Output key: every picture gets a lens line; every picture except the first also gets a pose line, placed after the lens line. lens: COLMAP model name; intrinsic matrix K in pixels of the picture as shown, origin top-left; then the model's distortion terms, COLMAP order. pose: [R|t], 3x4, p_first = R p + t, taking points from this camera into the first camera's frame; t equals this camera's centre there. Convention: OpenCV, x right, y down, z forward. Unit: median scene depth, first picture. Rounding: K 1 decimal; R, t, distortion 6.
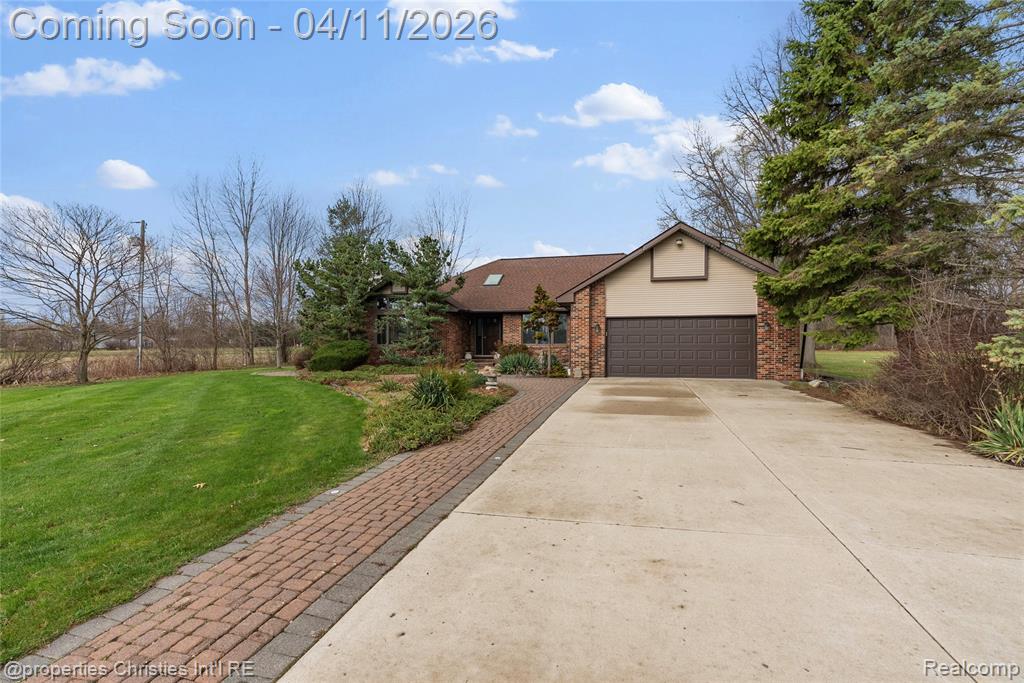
lens RADIAL K [[472.3, 0, 494.0], [0, 472.3, 340.8], [0, 0, 1]] dist [-0.011790, -0.000121]
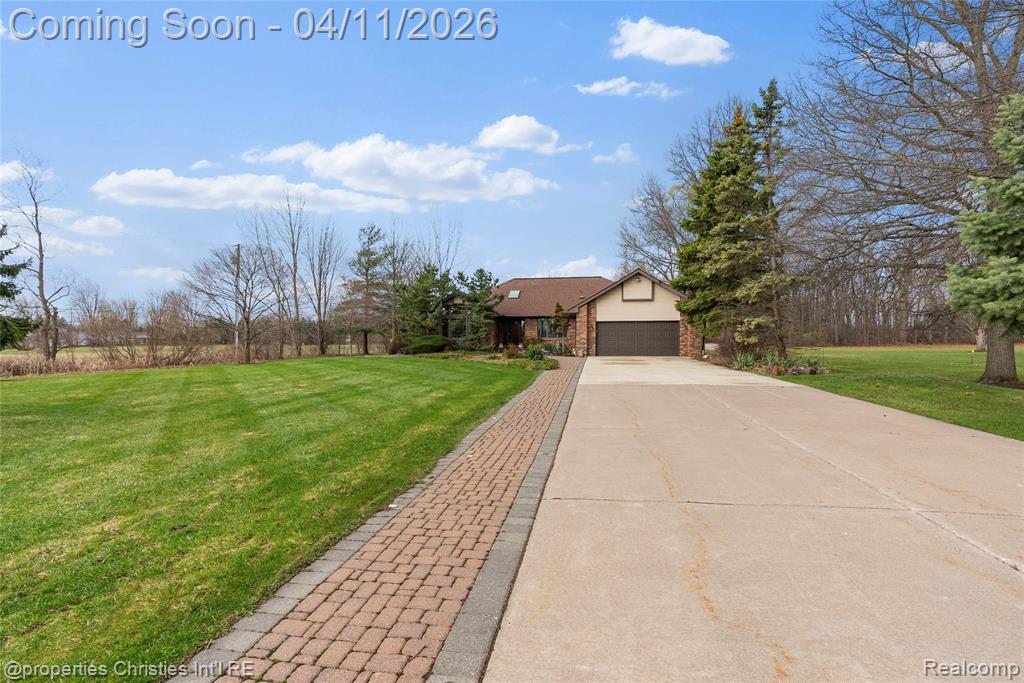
lens RADIAL K [[472.3, 0, 494.0], [0, 472.3, 340.8], [0, 0, 1]] dist [-0.011790, -0.000121]
pose [[0.996905, 0.001588, 0.078598, -0.273339], [-0.001873, 0.999992, 0.003543, 0.015634], [-0.078592, -0.003679, 0.996900, -0.697789]]
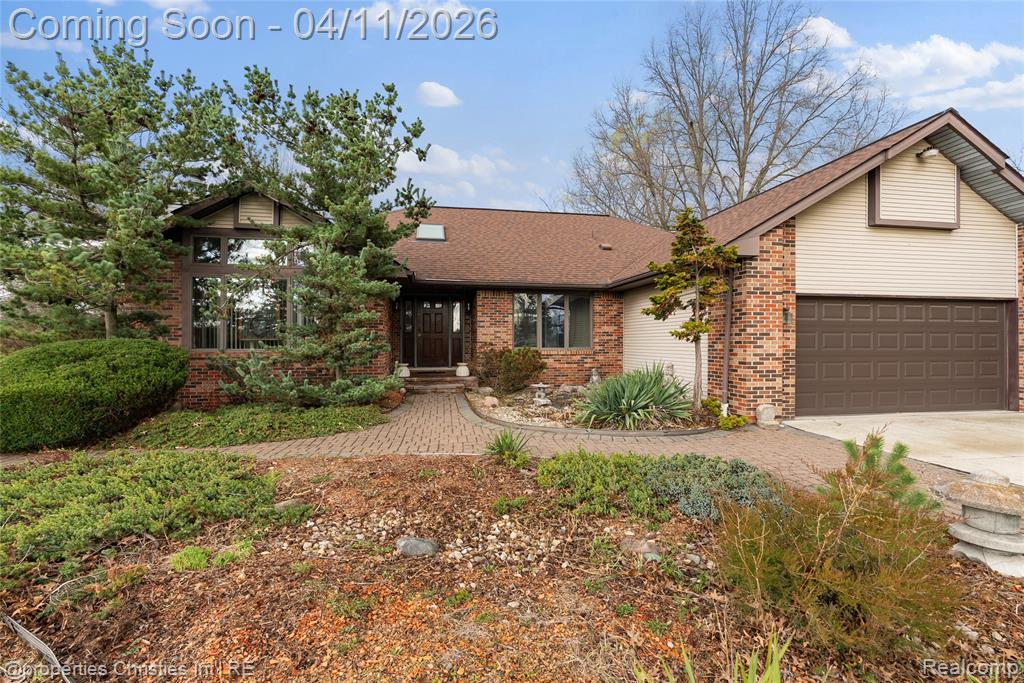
lens RADIAL K [[470.5, 0, 512.0], [0, 470.5, 341.5], [0, 0, 1]] dist [-0.011897, -0.000240]
pose [[0.905628, 0.005239, 0.424040, -0.228076], [-0.005202, 0.999986, -0.001246, 0.000637], [-0.424040, -0.001077, 0.905643, 0.692277]]
